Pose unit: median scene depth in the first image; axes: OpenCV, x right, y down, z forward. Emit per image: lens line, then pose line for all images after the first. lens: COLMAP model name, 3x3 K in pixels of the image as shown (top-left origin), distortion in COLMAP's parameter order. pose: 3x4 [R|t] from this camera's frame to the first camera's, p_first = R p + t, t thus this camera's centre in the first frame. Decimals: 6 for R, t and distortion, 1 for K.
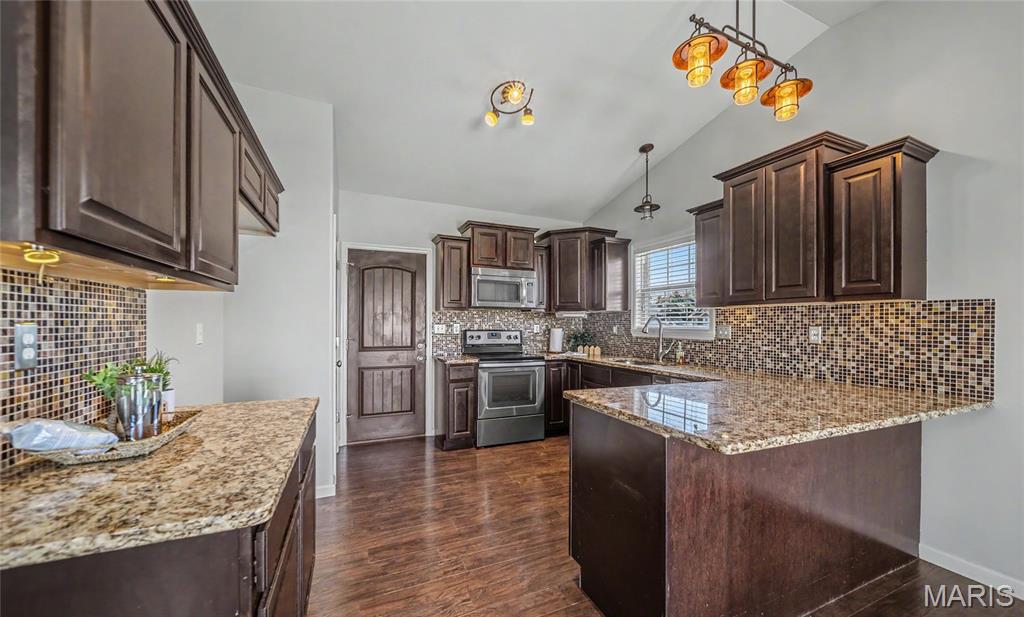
lens RADIAL K [[379.5, 0, 512.2], [0, 379.5, 323.9], [0, 0, 1]] dist [-0.000548, -0.000048]
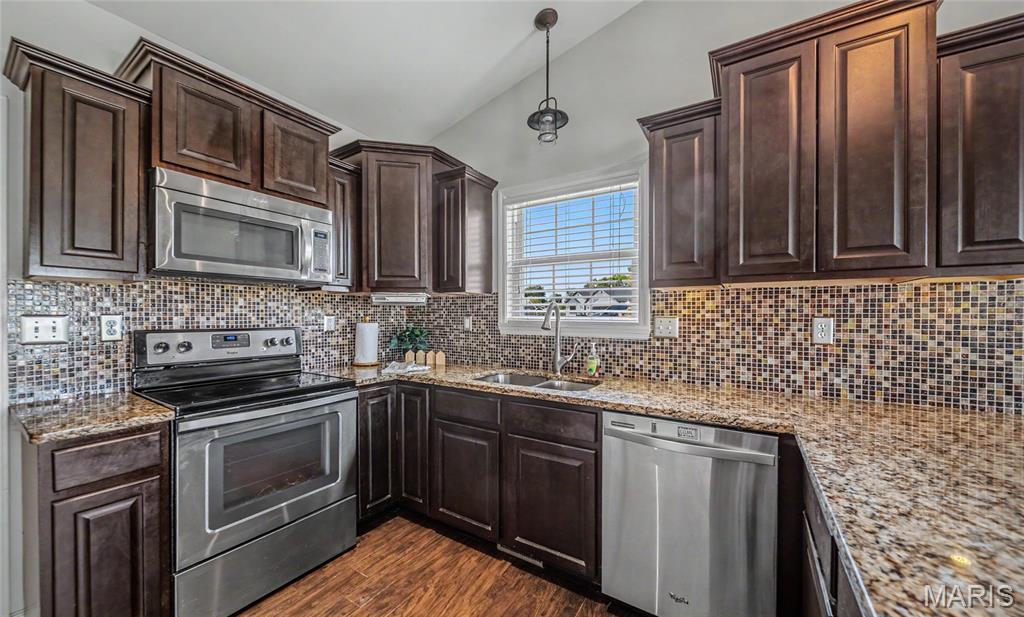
lens RADIAL K [[372.9, 0, 509.7], [0, 372.9, 316.1], [0, 0, 1]] dist [-0.001033, -0.000182]
pose [[0.834788, -0.004303, 0.550554, -0.019384], [0.001584, 0.999984, 0.005414, -0.000724], [-0.550569, -0.003647, 0.834782, 0.582600]]
